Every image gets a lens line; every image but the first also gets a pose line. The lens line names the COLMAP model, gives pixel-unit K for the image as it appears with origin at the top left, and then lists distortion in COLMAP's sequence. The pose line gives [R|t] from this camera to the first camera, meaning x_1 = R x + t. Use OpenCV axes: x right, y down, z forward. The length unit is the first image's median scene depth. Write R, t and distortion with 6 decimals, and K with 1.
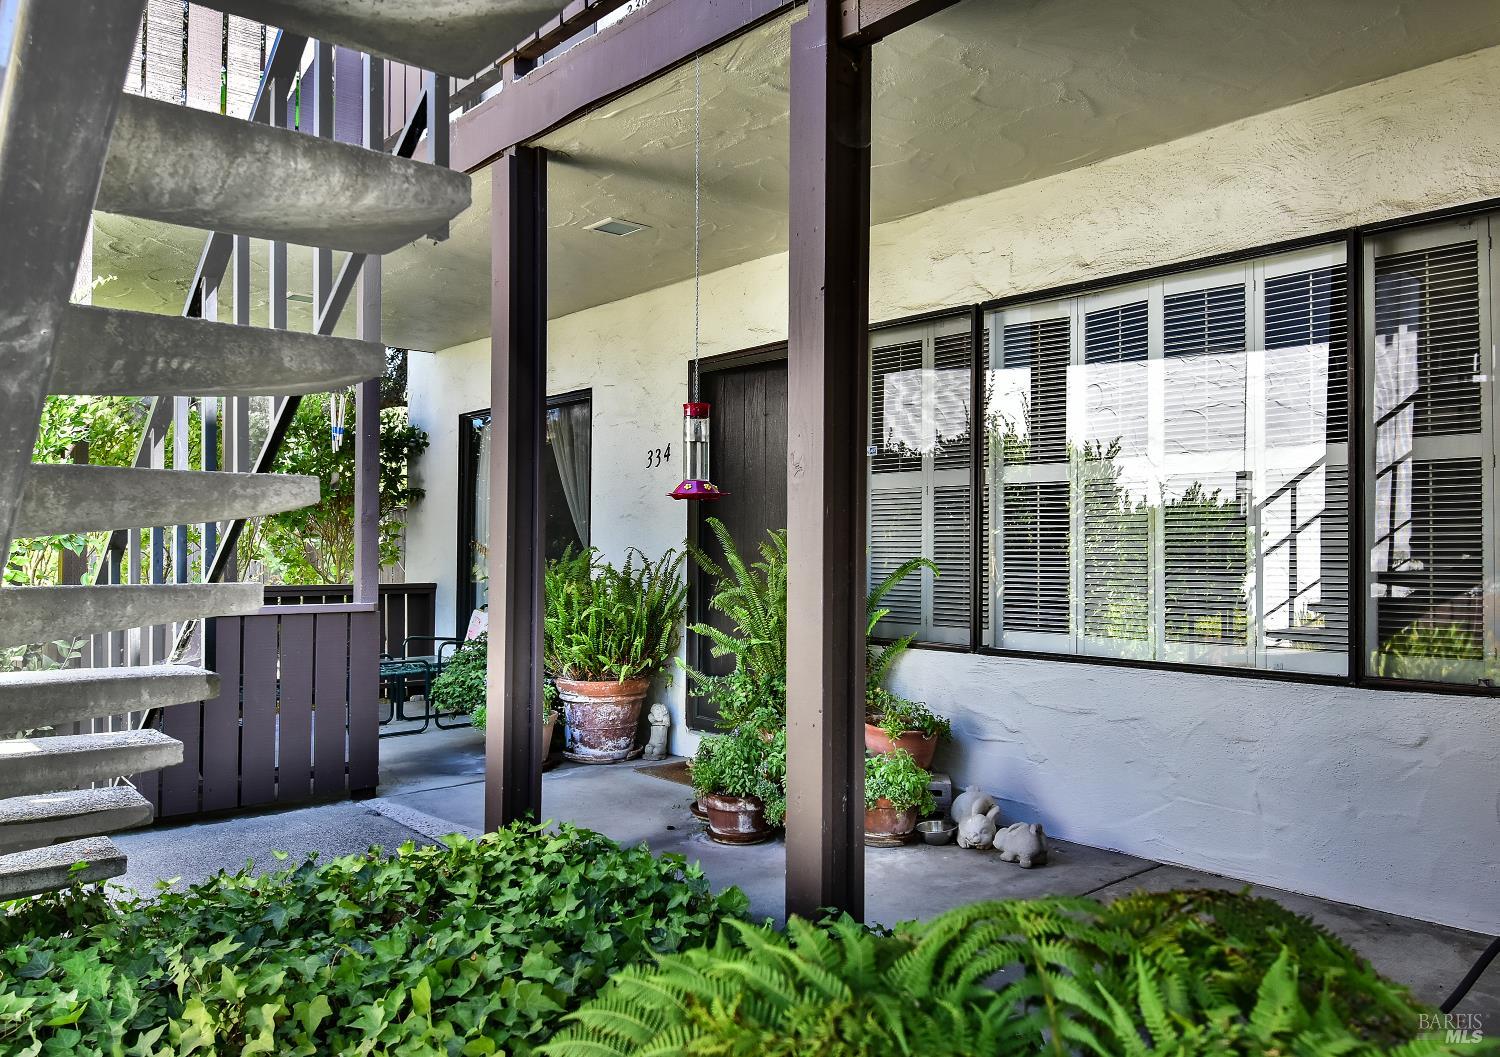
lens RADIAL K [[1059.5, 0, 753.8], [0, 1059.5, 533.3], [0, 0, 1]] dist [0.007854, -0.014659]
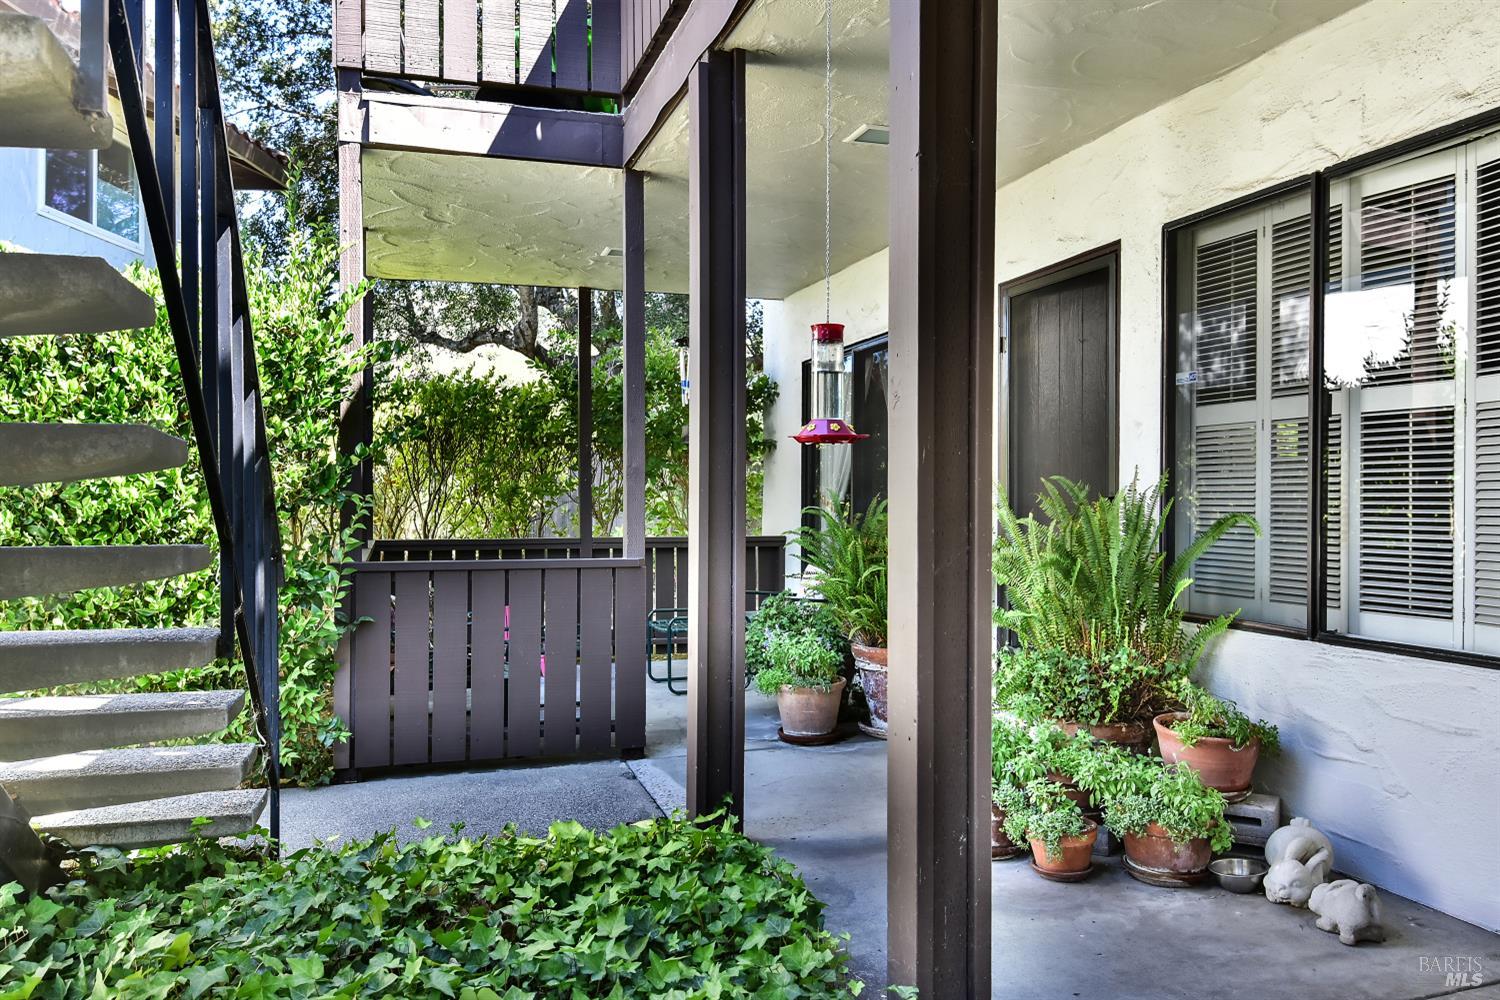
lens RADIAL K [[1102.9, 0, 741.6], [0, 1102.9, 500.9], [0, 0, 1]] dist [0.030413, -0.035171]
pose [[0.924923, -0.002897, -0.380144, 0.134923], [0.009020, 0.999857, 0.014327, -0.000224], [0.380048, -0.016680, 0.924816, 0.124814]]
